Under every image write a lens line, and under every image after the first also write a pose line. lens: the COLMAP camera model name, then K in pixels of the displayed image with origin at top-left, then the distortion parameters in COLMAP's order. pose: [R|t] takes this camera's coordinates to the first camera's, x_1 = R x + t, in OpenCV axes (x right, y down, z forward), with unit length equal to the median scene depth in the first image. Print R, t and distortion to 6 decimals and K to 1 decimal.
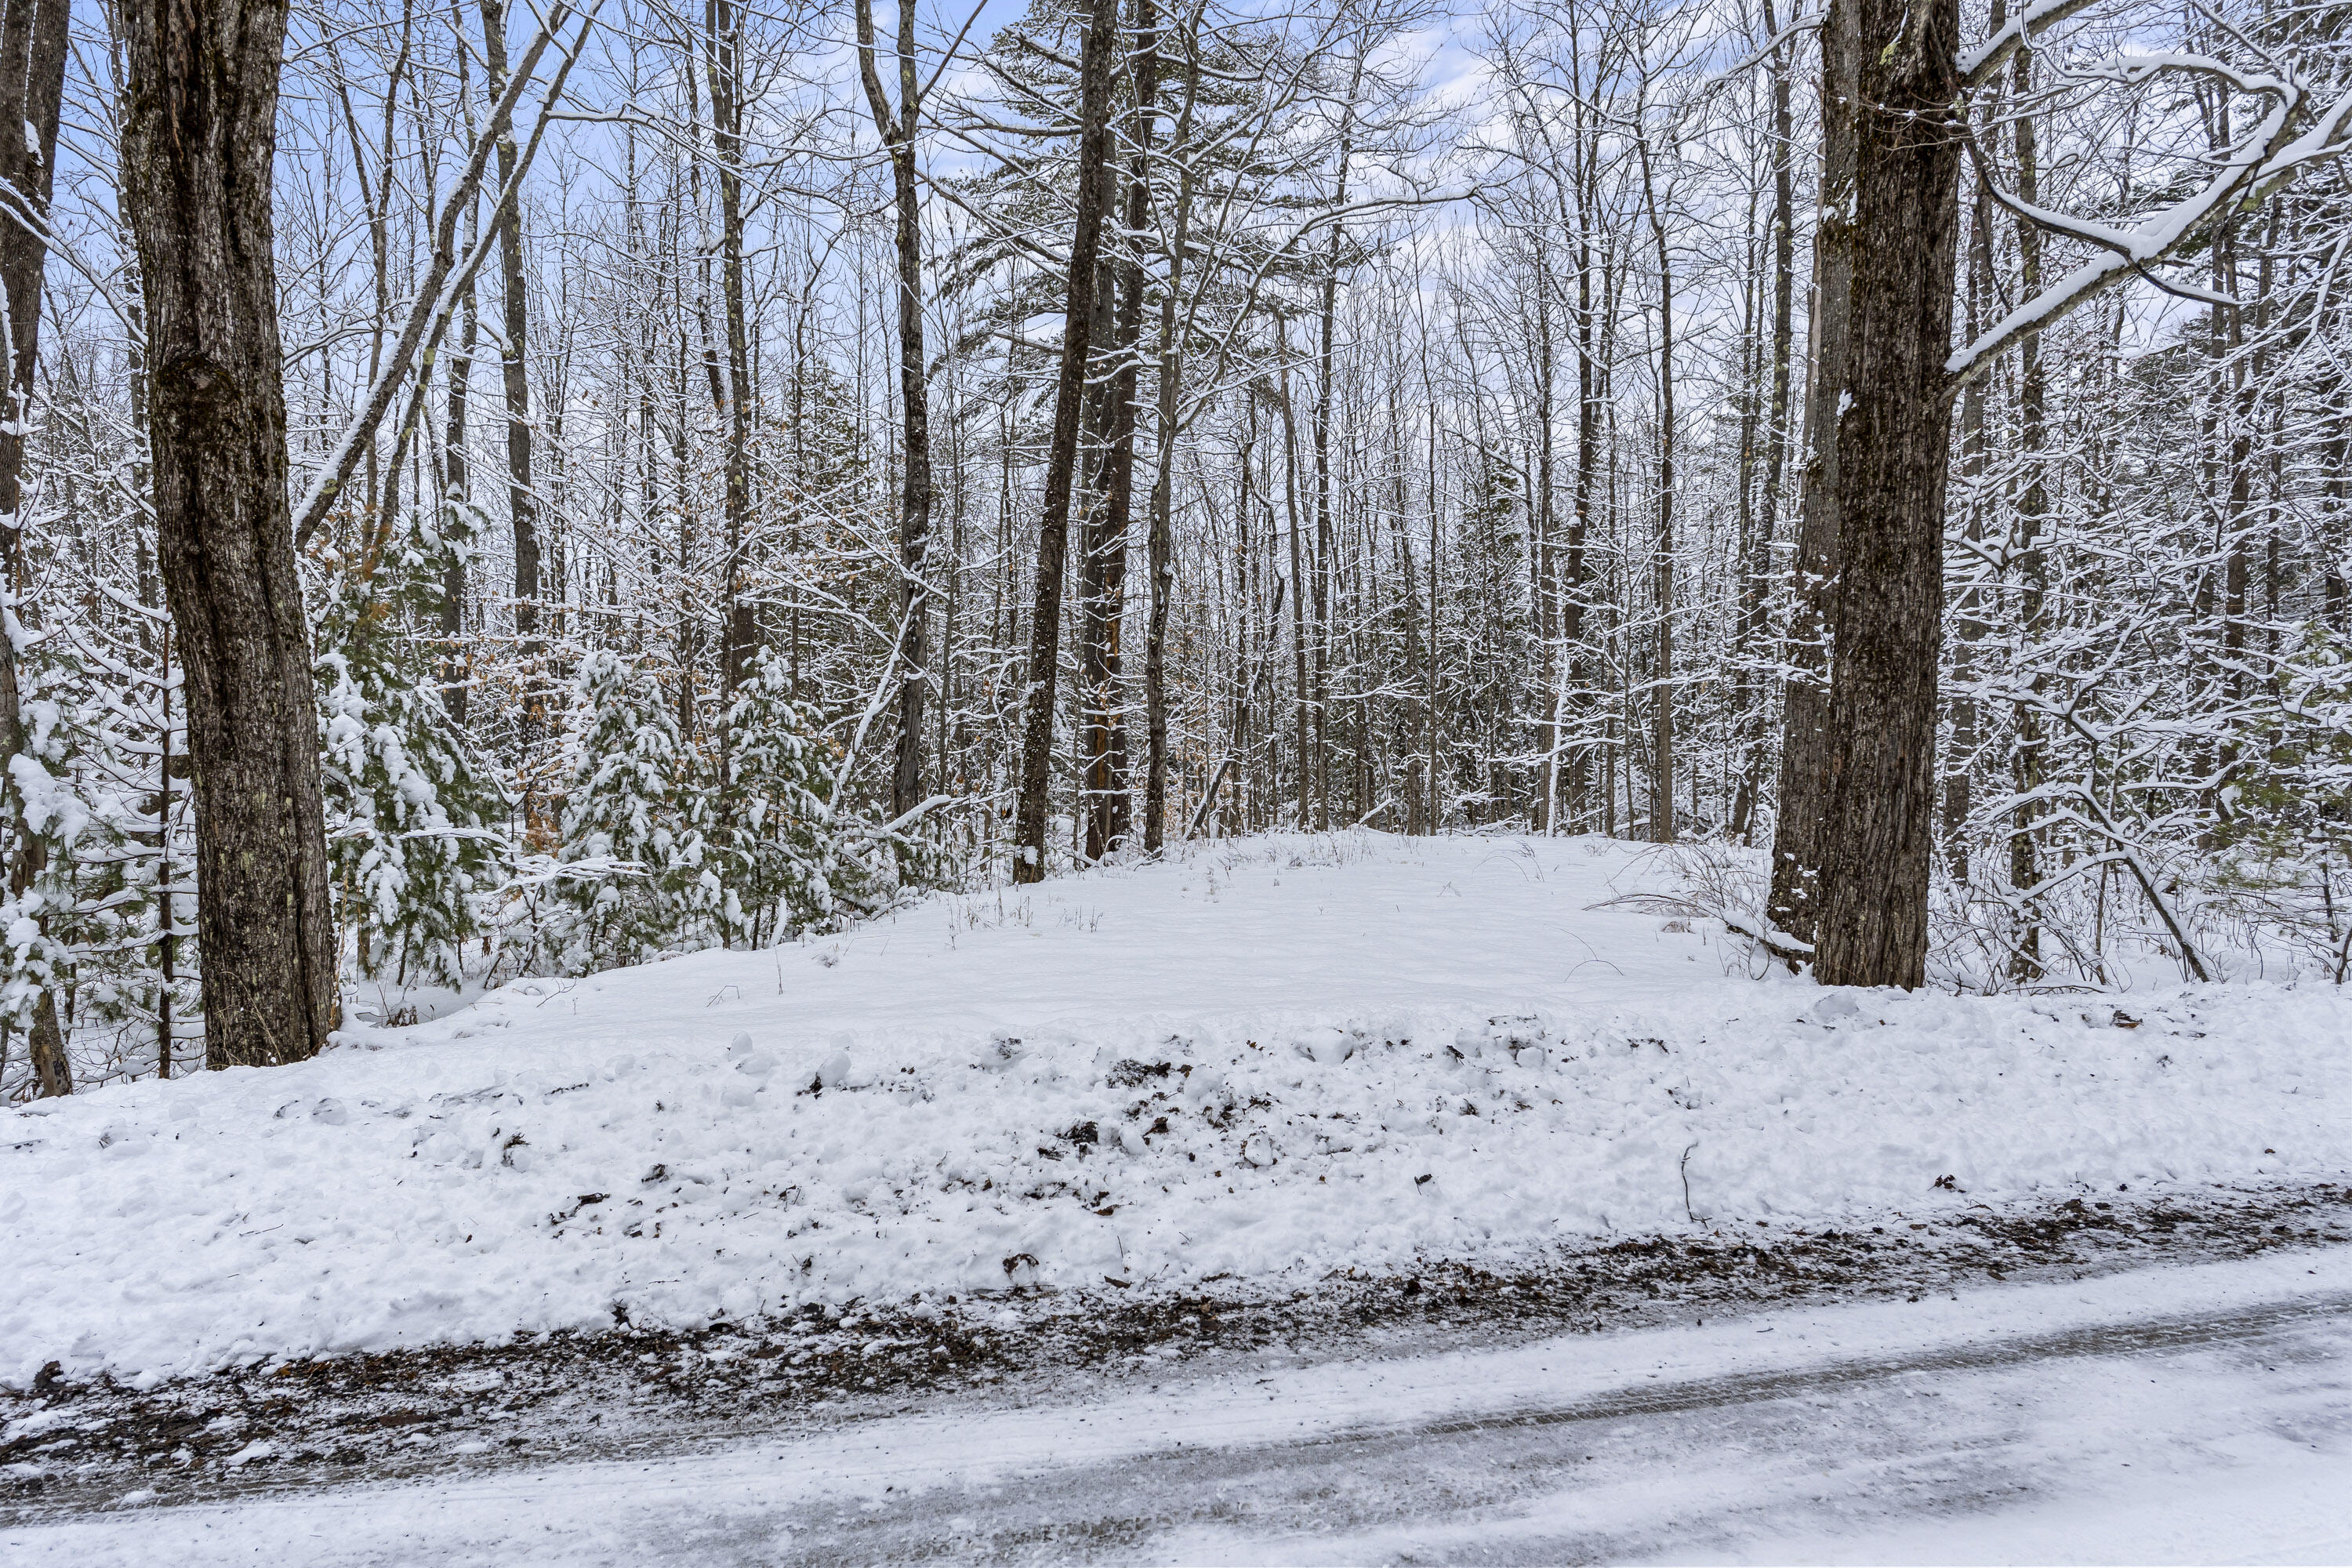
lens RADIAL K [[1418.7, 0, 1173.8], [0, 1418.7, 786.4], [0, 0, 1]] dist [0.000828, -0.000160]
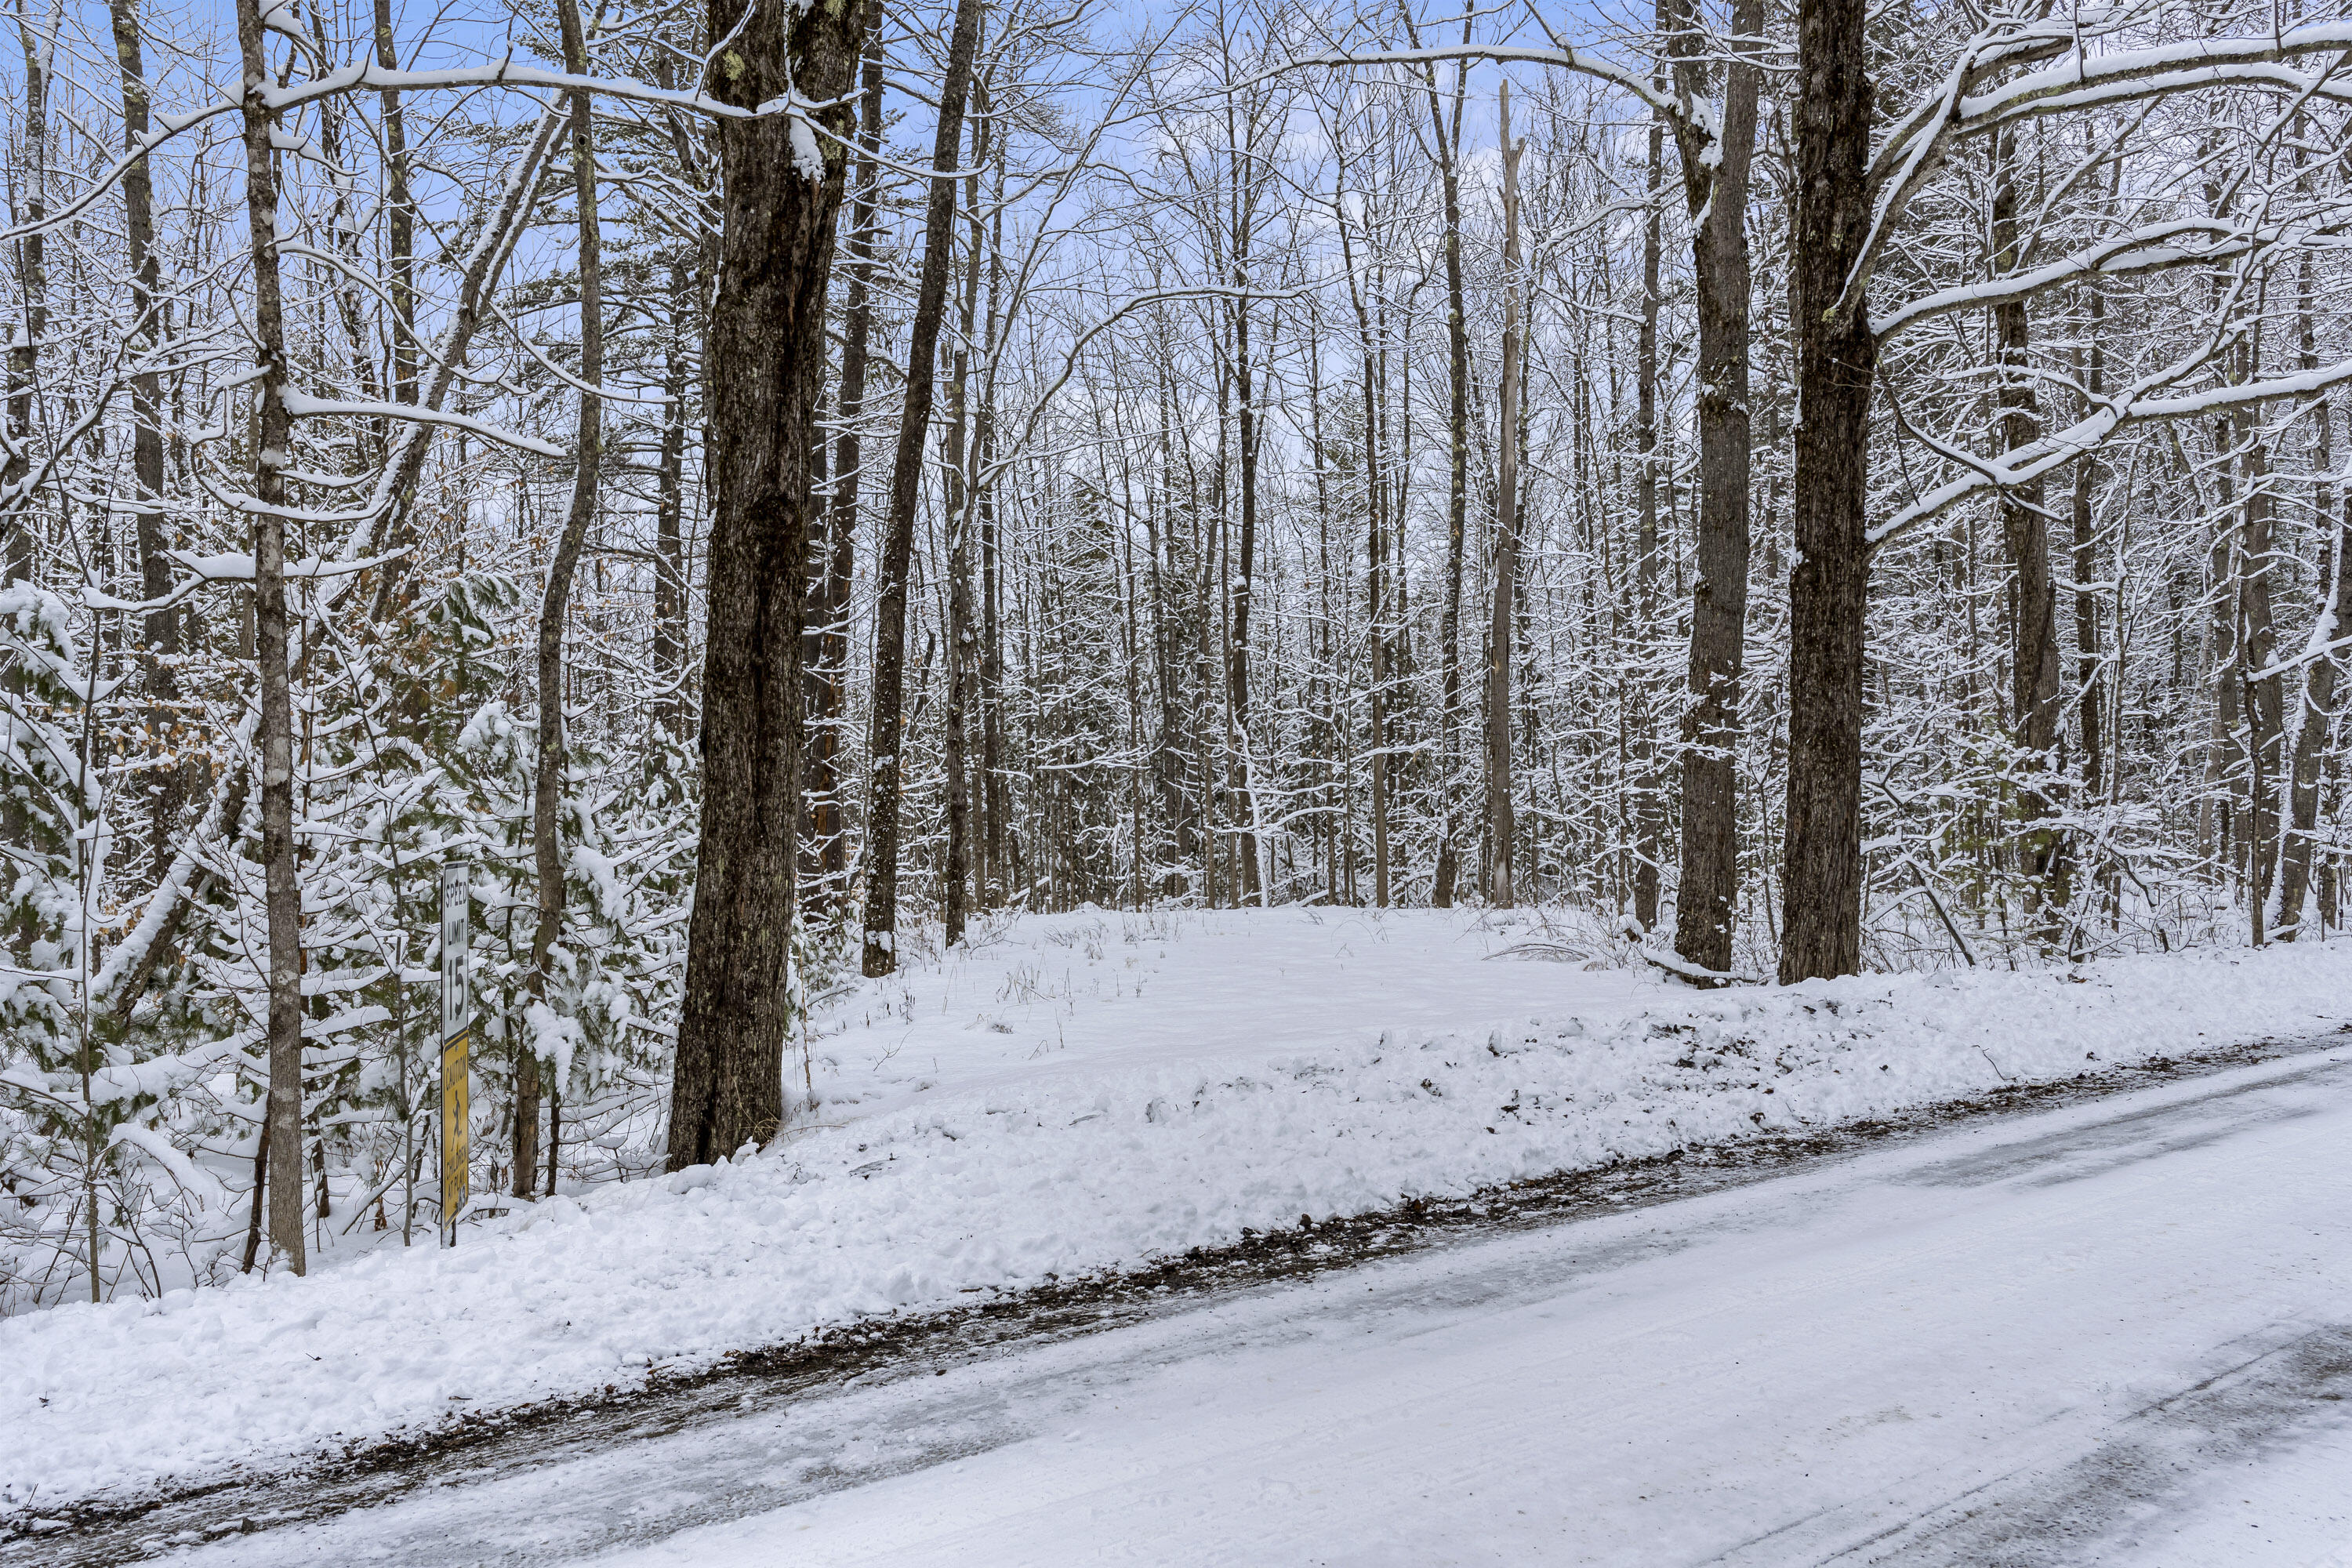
lens RADIAL K [[1801.1, 0, 1177.8], [0, 1801.1, 782.0], [0, 0, 1]] dist [0.004509, 0.000775]
pose [[0.925716, -0.010756, 0.378066, -0.586611], [0.029301, 0.998631, -0.043334, 0.001171], [-0.377082, 0.051193, 0.924764, -0.288557]]
